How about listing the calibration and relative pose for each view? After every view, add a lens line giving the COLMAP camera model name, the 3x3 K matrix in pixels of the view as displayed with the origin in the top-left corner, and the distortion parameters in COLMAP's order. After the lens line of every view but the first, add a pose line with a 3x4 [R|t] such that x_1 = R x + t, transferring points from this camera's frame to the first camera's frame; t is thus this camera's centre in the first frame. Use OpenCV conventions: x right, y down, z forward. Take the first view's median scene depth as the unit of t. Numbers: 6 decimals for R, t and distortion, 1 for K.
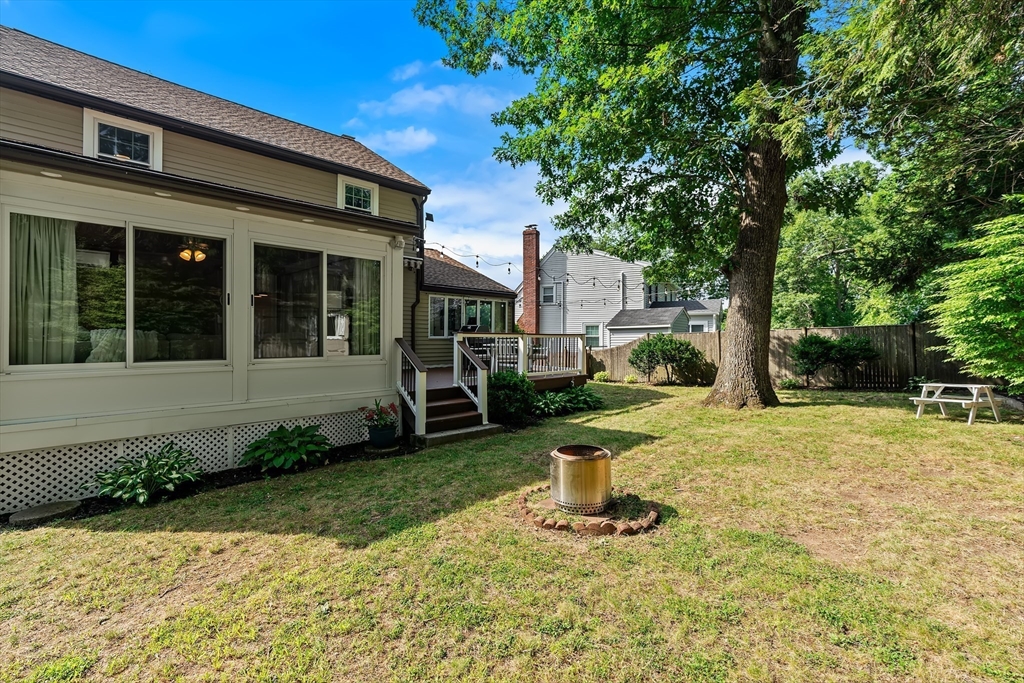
lens RADIAL K [[462.4, 0, 509.0], [0, 462.4, 336.4], [0, 0, 1]] dist [-0.004361, 0.000051]
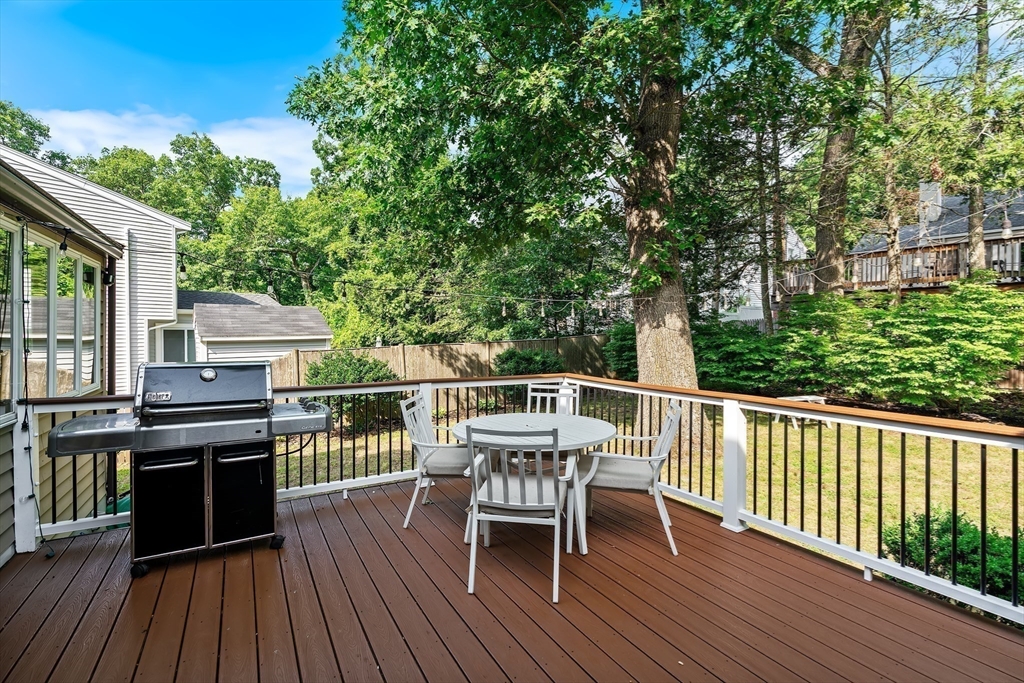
lens RADIAL K [[474.4, 0, 500.3], [0, 474.4, 335.3], [0, 0, 1]] dist [-0.000601, 0.000386]
pose [[0.283910, -0.000179, 0.958851, -0.239404], [-0.006887, 0.999974, 0.002226, -0.034994], [-0.958826, -0.007235, 0.283902, 0.697089]]
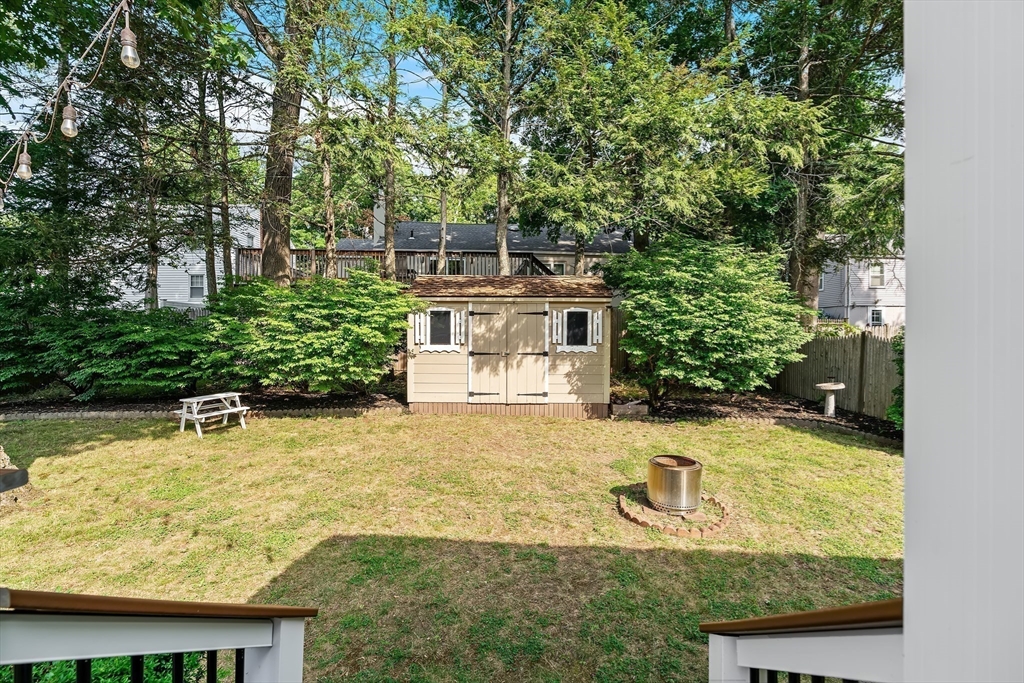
lens RADIAL K [[462.4, 0, 509.0], [0, 462.4, 336.4], [0, 0, 1]] dist [-0.004361, 0.000051]
pose [[-0.622675, -0.000501, 0.782481, -0.114025], [-0.002526, 0.999996, -0.001370, -0.018205], [-0.782477, -0.002829, -0.622674, 0.547000]]
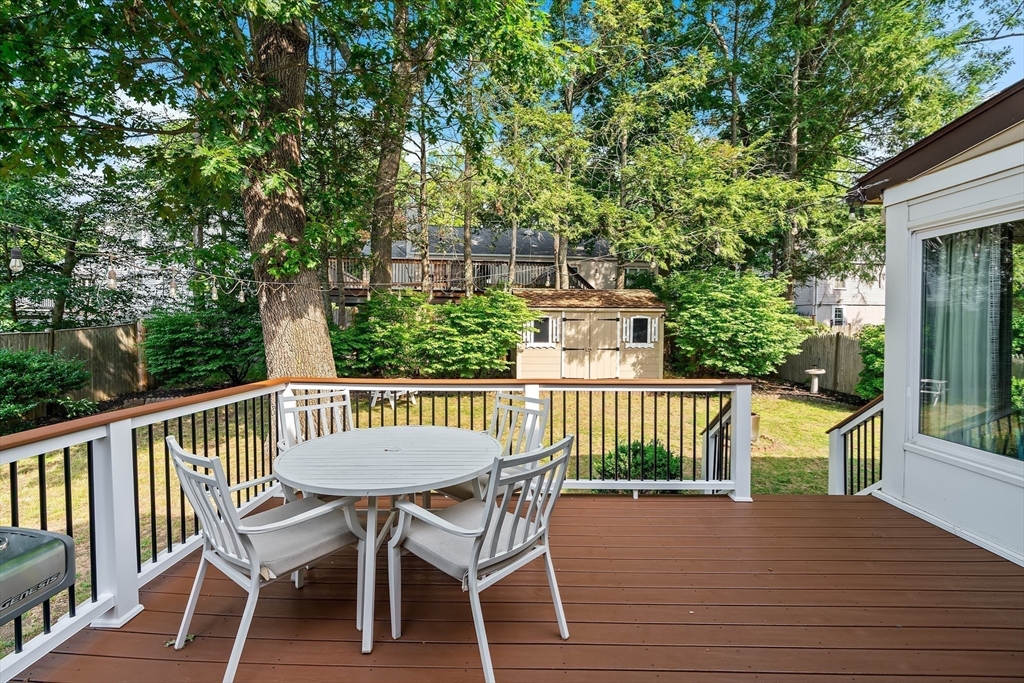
lens RADIAL K [[468.6, 0, 512.0], [0, 468.6, 335.5], [0, 0, 1]] dist [-0.001478, -0.000107]
pose [[-0.677724, -0.013821, 0.735187, -0.158999], [-0.002857, 0.999865, 0.016163, -0.034091], [-0.735311, 0.008854, -0.677672, 0.844069]]
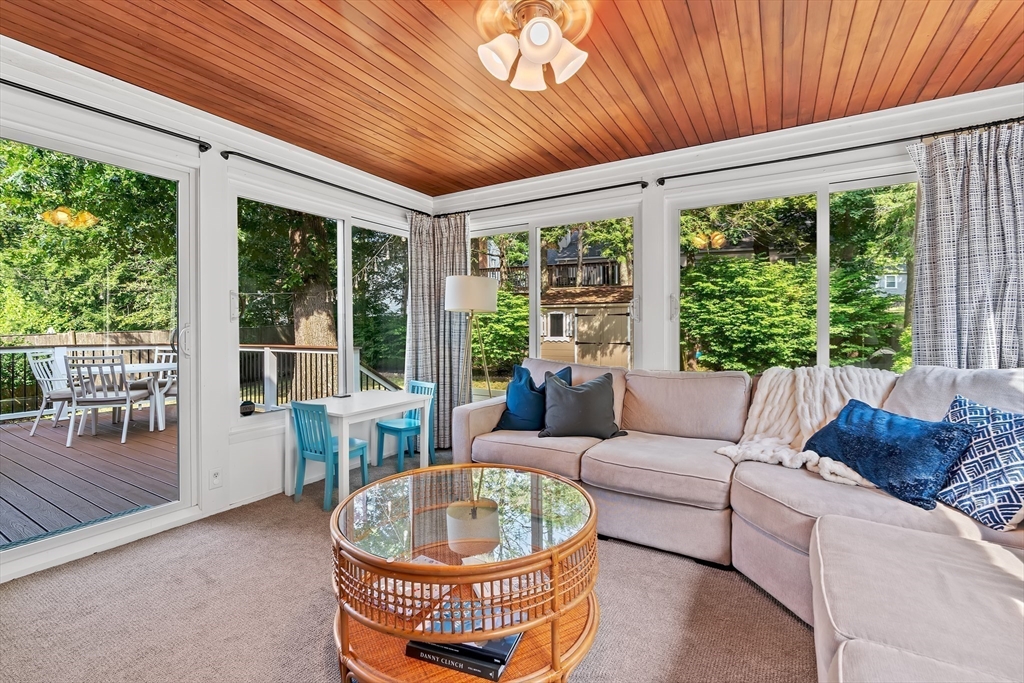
lens RADIAL K [[478.3, 0, 509.4], [0, 478.3, 325.0], [0, 0, 1]] dist [-0.001605, 0.007305]
pose [[-0.201096, 0.012258, 0.979495, -0.475332], [-0.002292, 0.999913, -0.012984, -0.018343], [-0.979569, -0.004856, -0.201051, 0.514793]]
